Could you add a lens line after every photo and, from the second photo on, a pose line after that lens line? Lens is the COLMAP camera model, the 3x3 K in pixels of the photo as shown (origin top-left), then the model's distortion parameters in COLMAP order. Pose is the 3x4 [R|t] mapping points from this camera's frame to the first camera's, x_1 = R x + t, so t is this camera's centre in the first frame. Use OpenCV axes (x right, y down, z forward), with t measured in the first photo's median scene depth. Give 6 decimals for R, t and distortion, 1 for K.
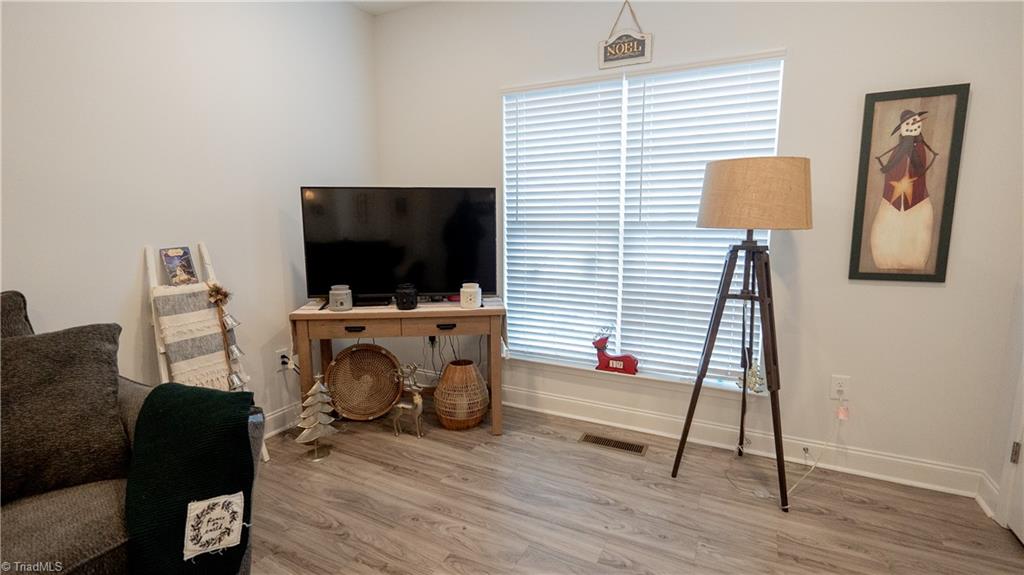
lens RADIAL K [[469.9, 0, 510.1], [0, 469.9, 285.3], [0, 0, 1]] dist [-0.004264, 0.000696]
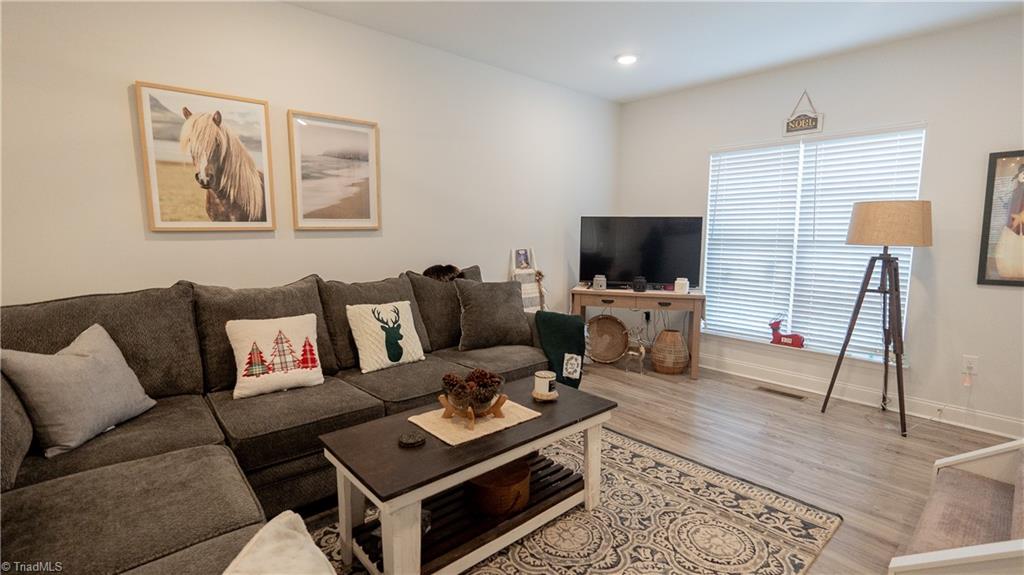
lens RADIAL K [[469.9, 0, 514.0], [0, 469.9, 286.7], [0, 0, 1]] dist [-0.004264, 0.000696]
pose [[0.931255, 0.052654, -0.360544, -0.045566], [-0.064422, 0.997708, -0.020690, 0.105926], [0.358628, 0.042495, 0.932513, -0.740093]]
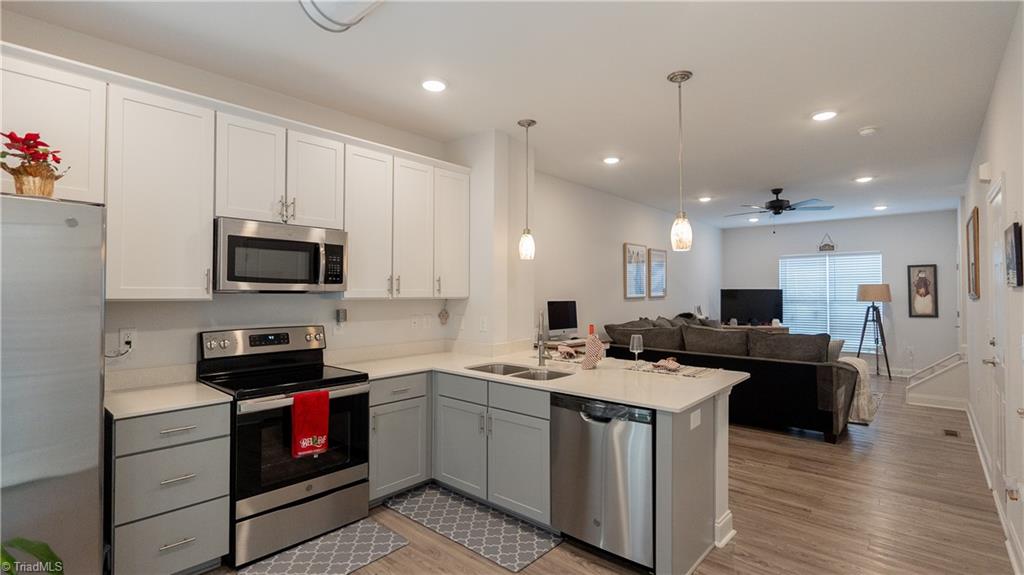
lens RADIAL K [[469.9, 0, 511.4], [0, 469.9, 288.4], [0, 0, 1]] dist [-0.004264, 0.000696]
pose [[0.969578, 0.000735, -0.244780, -1.184661], [-0.040619, 0.986614, -0.157931, 0.416135], [0.241387, 0.163069, 0.956630, -2.847753]]
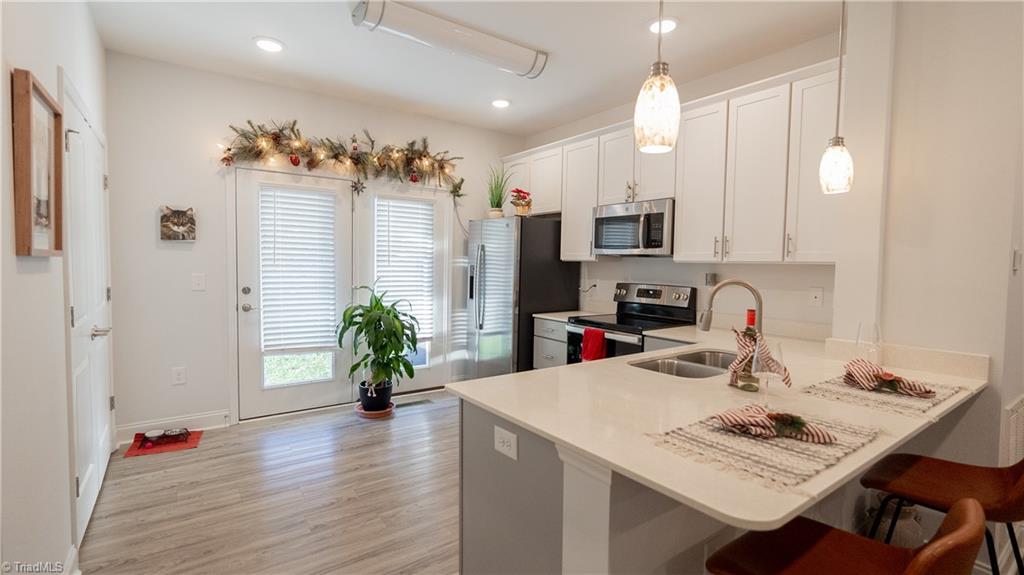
lens RADIAL K [[469.9, 0, 512.4], [0, 469.9, 286.6], [0, 0, 1]] dist [-0.004264, 0.000696]
pose [[-0.449967, 0.045098, -0.891906, -0.494606], [-0.148433, 0.981056, 0.124490, 0.228729], [0.880623, 0.188404, -0.434748, -1.519889]]
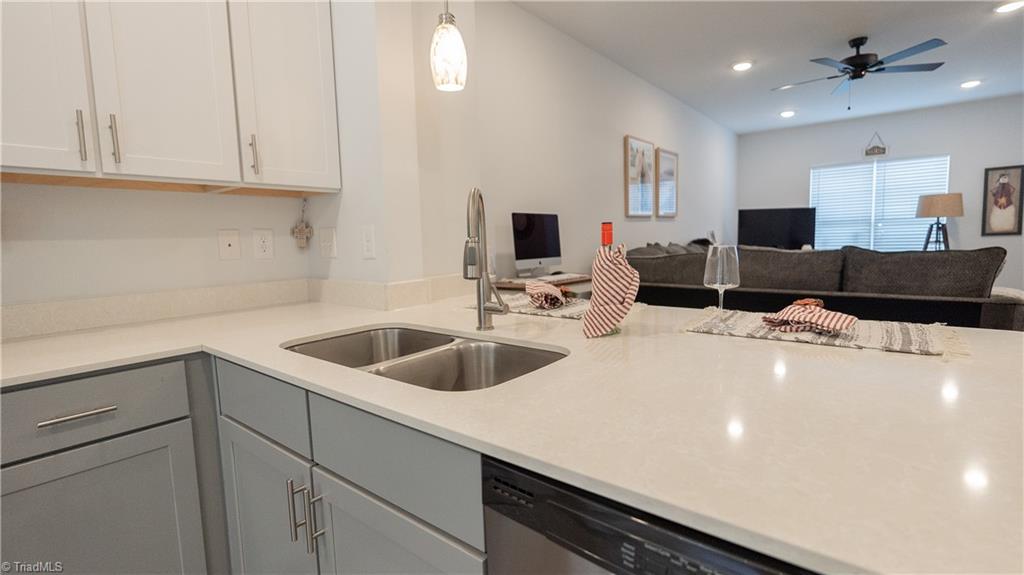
lens RADIAL K [[469.9, 0, 510.4], [0, 469.9, 288.6], [0, 0, 1]] dist [-0.004264, 0.000696]
pose [[0.979376, -0.003831, -0.202010, -1.290446], [-0.004955, 0.999064, -0.042970, 0.393411], [0.201986, 0.043084, 0.978440, -2.021737]]
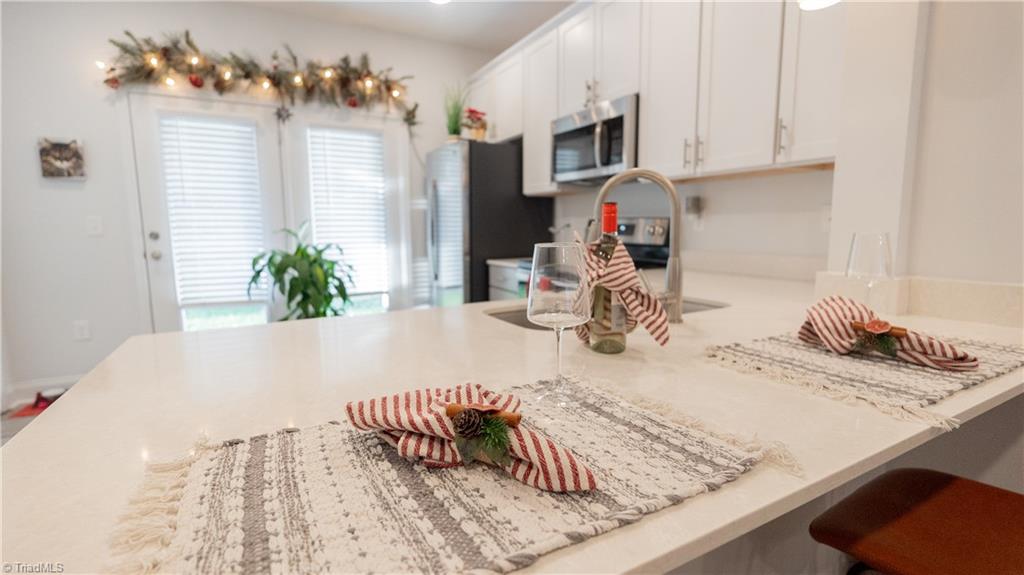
lens RADIAL K [[469.9, 0, 512.6], [0, 469.9, 284.9], [0, 0, 1]] dist [-0.004264, 0.000696]
pose [[-0.558096, 0.114101, -0.821894, -0.923709], [-0.116305, 0.969966, 0.213633, 0.289975], [0.821585, 0.214818, -0.528064, -1.353428]]
